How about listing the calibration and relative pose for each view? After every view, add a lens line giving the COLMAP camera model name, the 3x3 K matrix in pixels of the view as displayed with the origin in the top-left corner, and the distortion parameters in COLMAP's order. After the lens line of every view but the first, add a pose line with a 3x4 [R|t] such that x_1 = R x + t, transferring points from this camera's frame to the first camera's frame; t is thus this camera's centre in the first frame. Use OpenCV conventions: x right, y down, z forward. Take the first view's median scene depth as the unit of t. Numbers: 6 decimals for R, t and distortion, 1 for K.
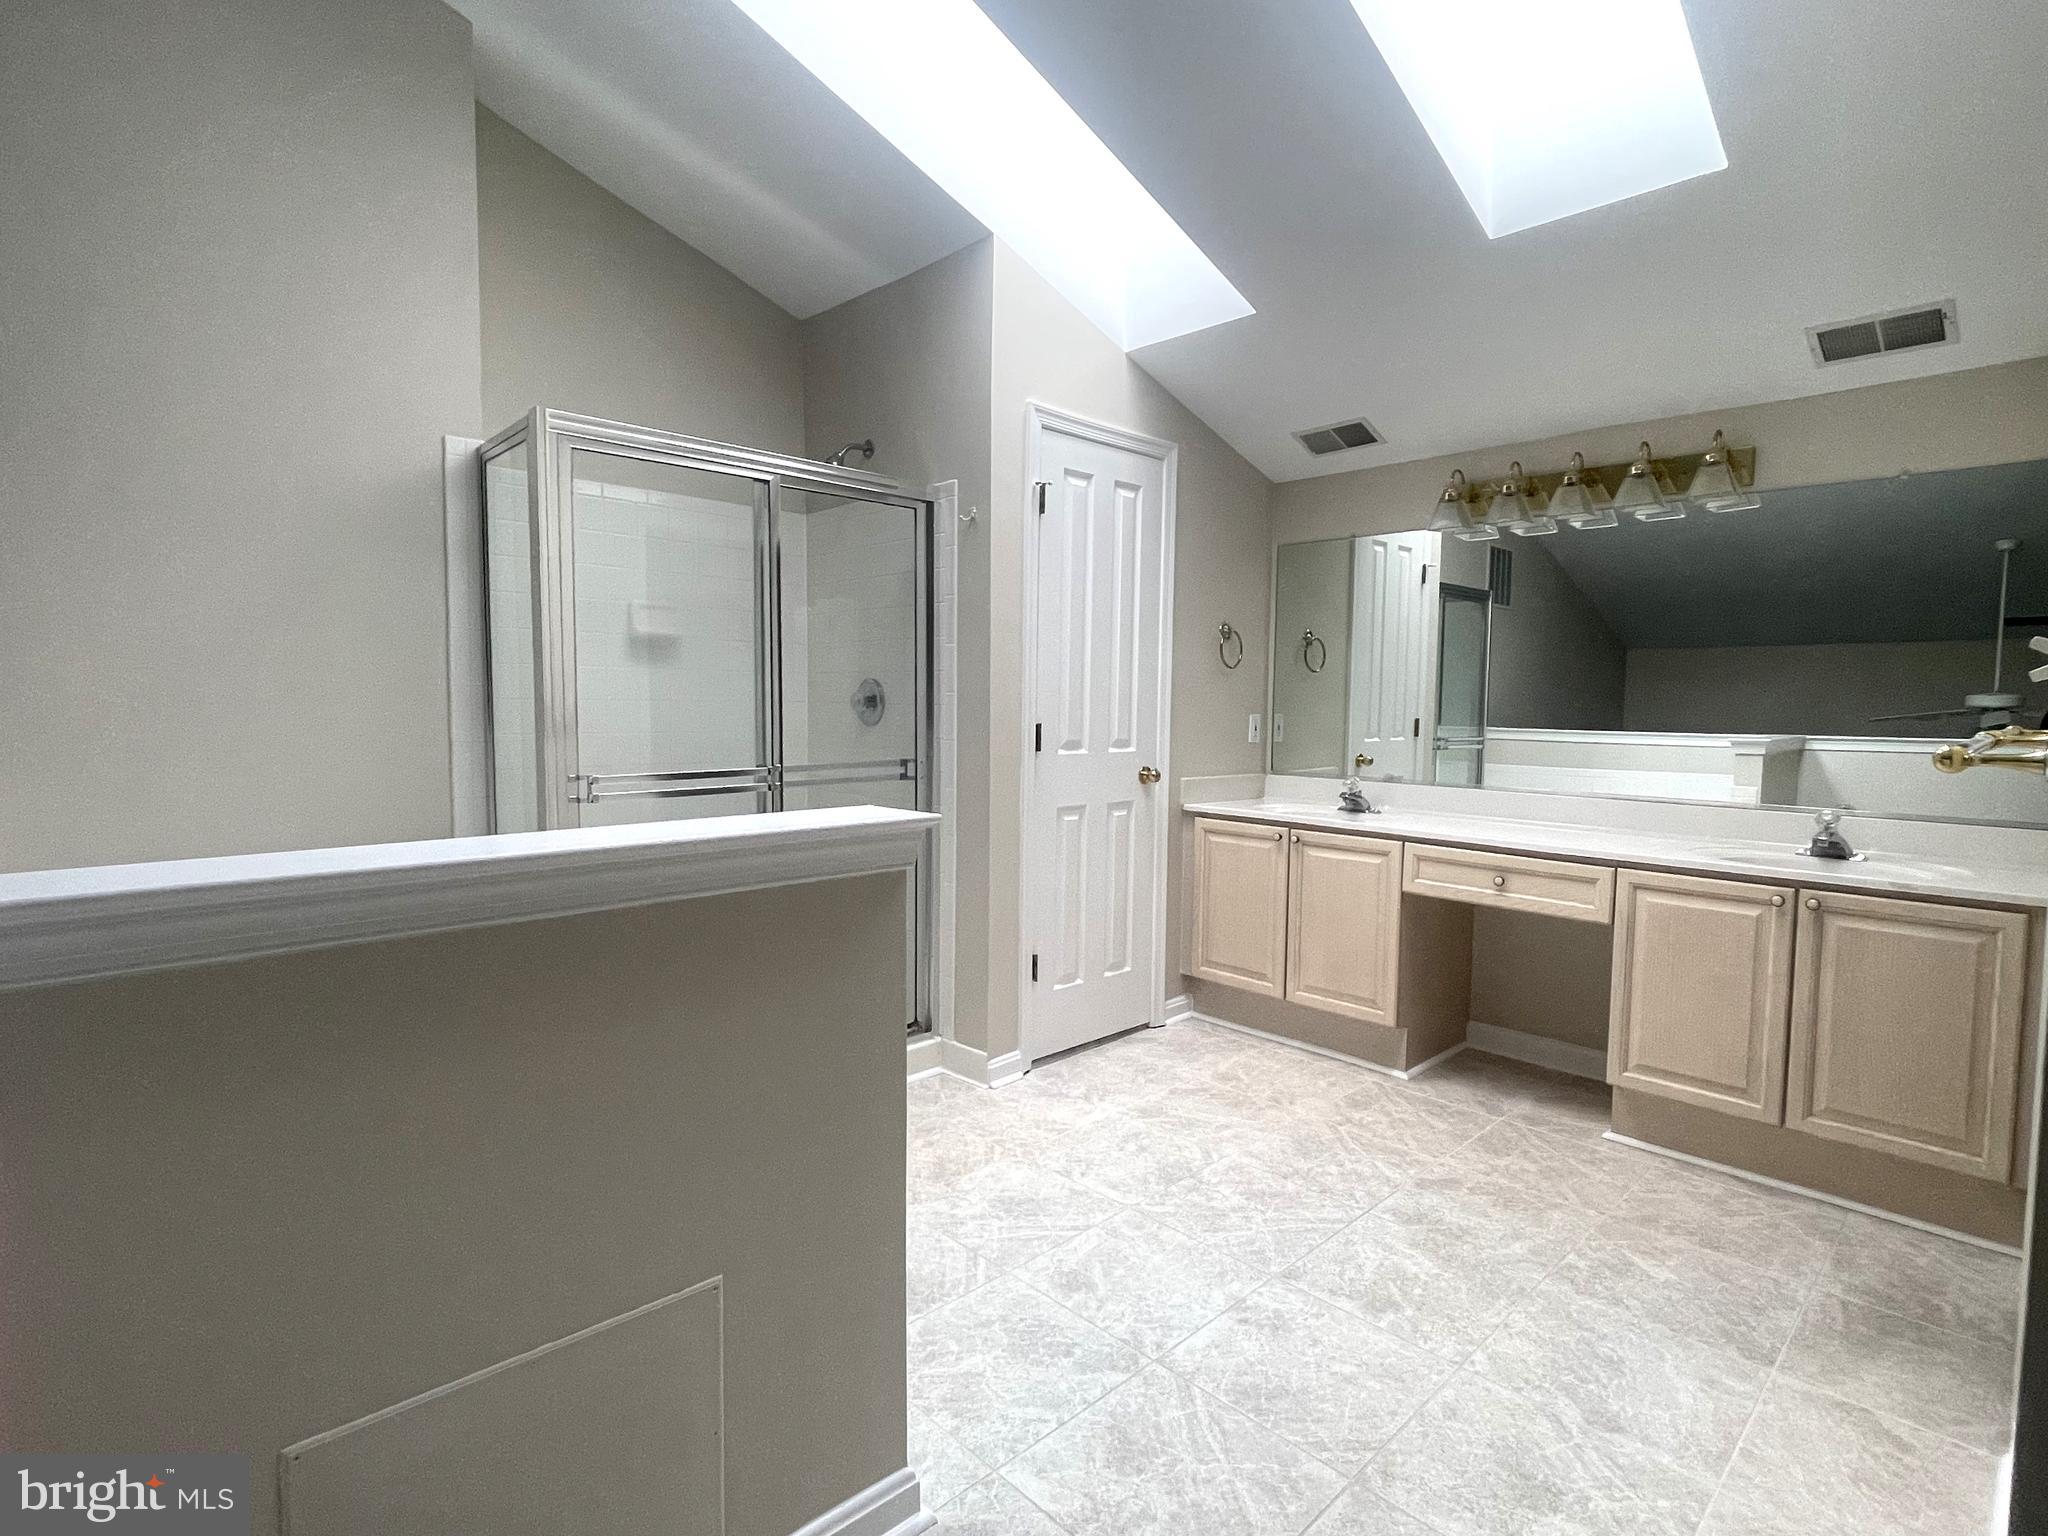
lens RADIAL K [[1041.6, 0, 1024.0], [0, 1041.6, 768.0], [0, 0, 1]] dist [-0.000808, -0.000442]
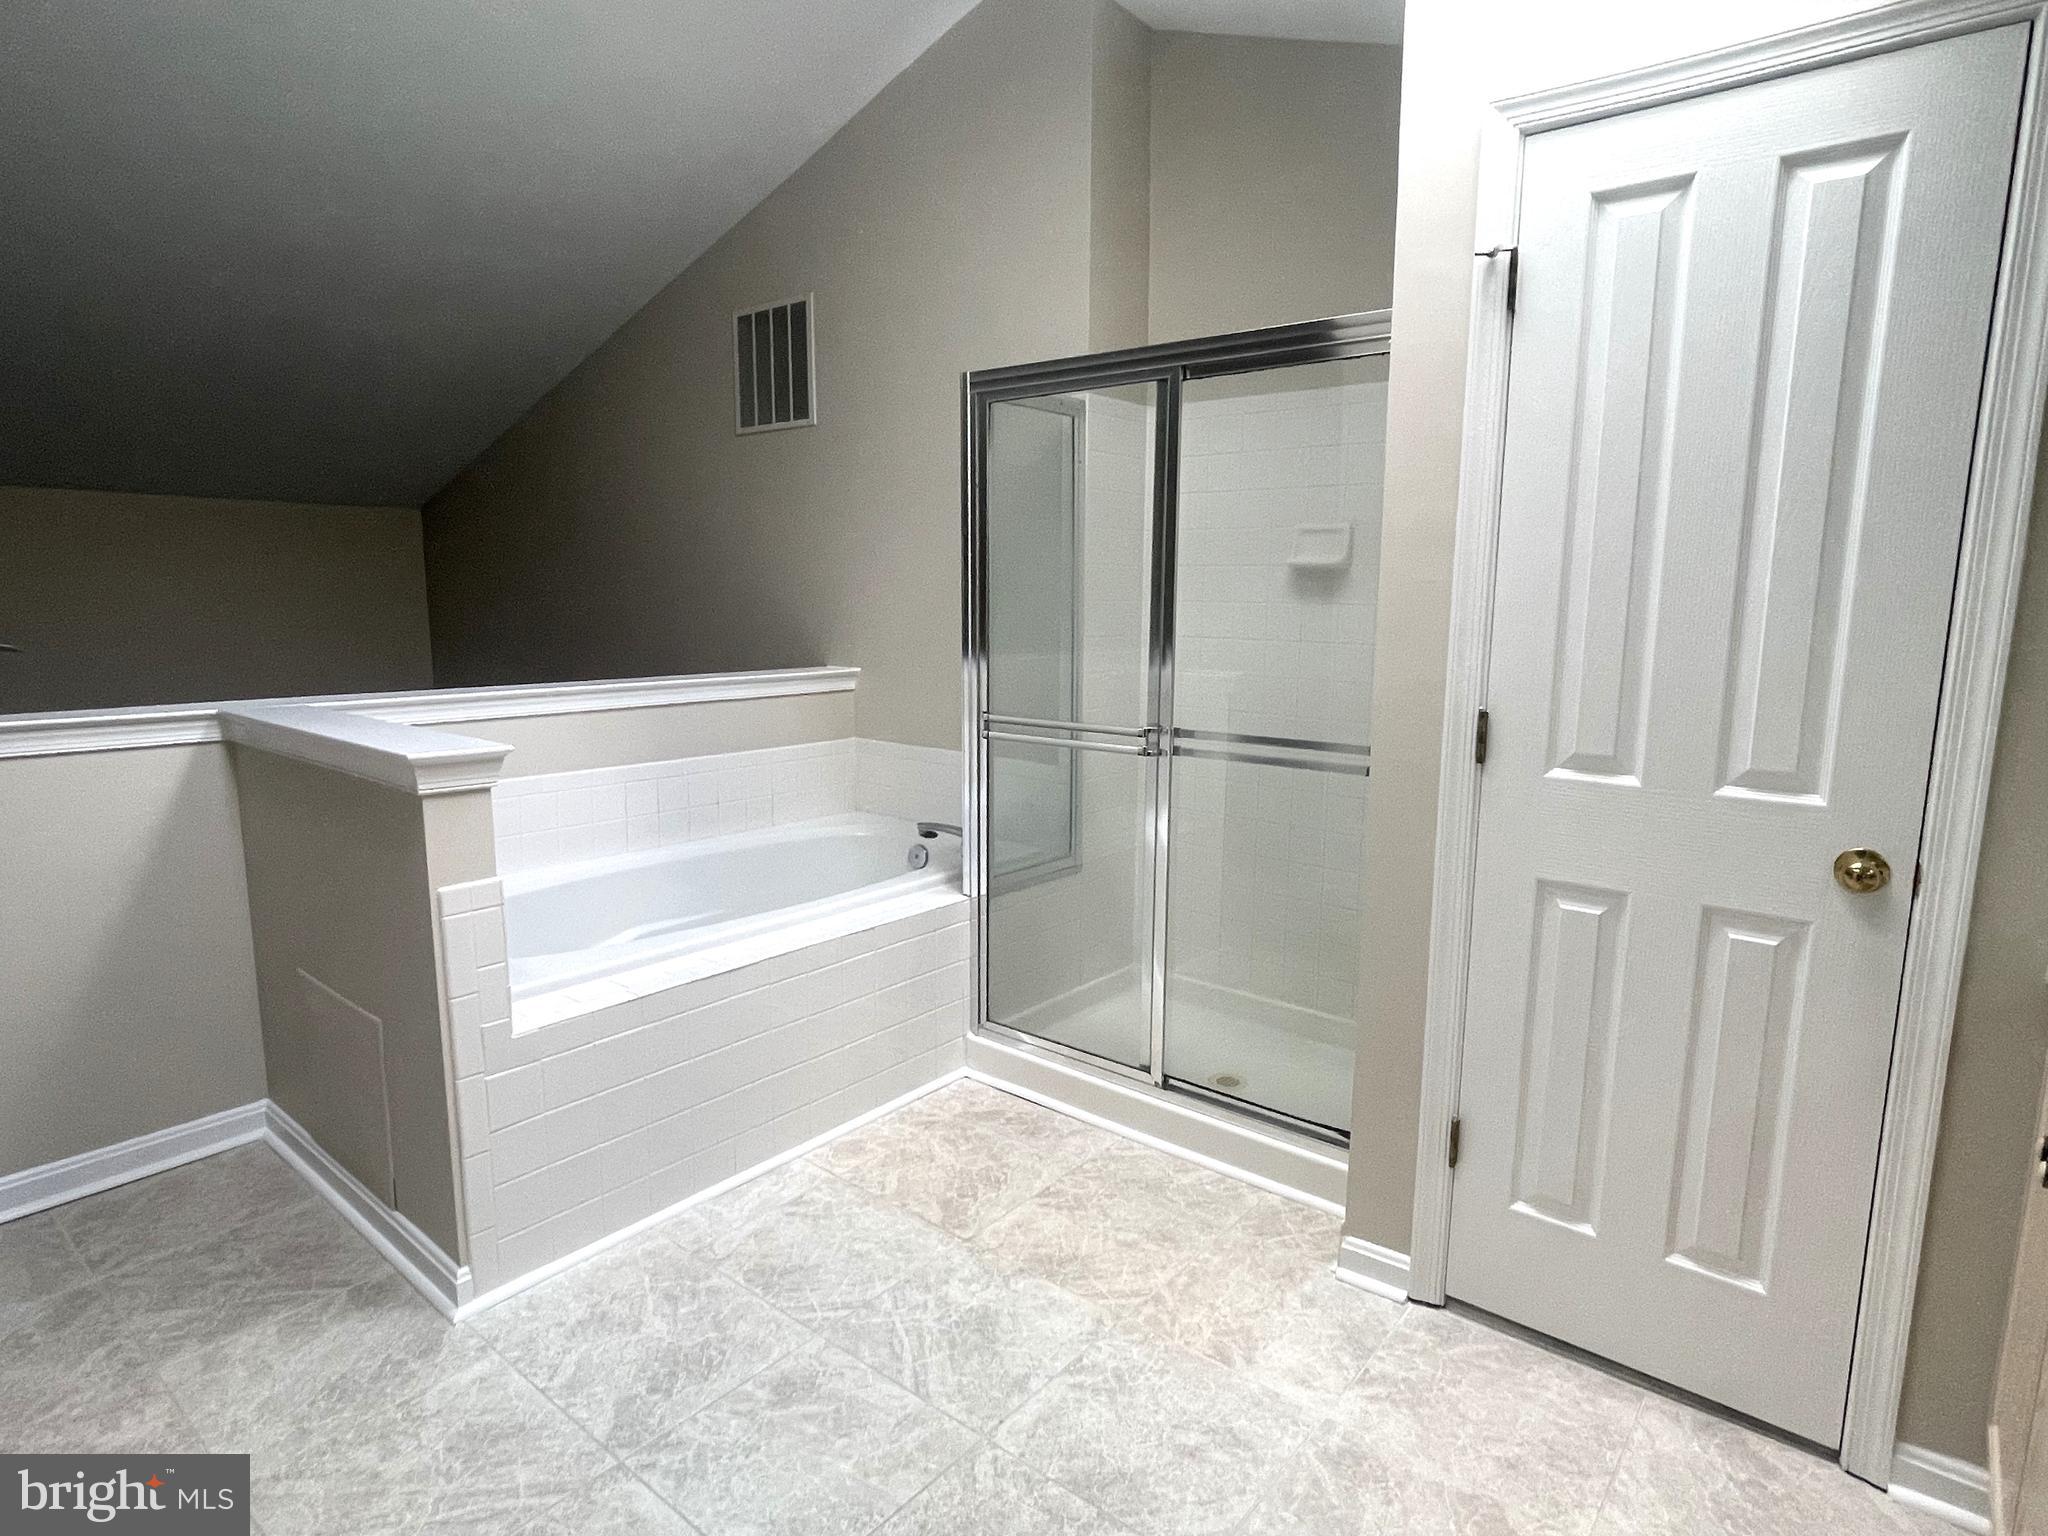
lens RADIAL K [[1152.7, 0, 1024.0], [0, 1152.7, 768.0], [0, 0, 1]] dist [0.002438, 0.002041]
pose [[0.101656, 0.144946, -0.984204, 0.580432], [-0.073139, 0.987740, 0.137913, -0.078830], [0.992127, 0.057964, 0.111011, 0.694513]]
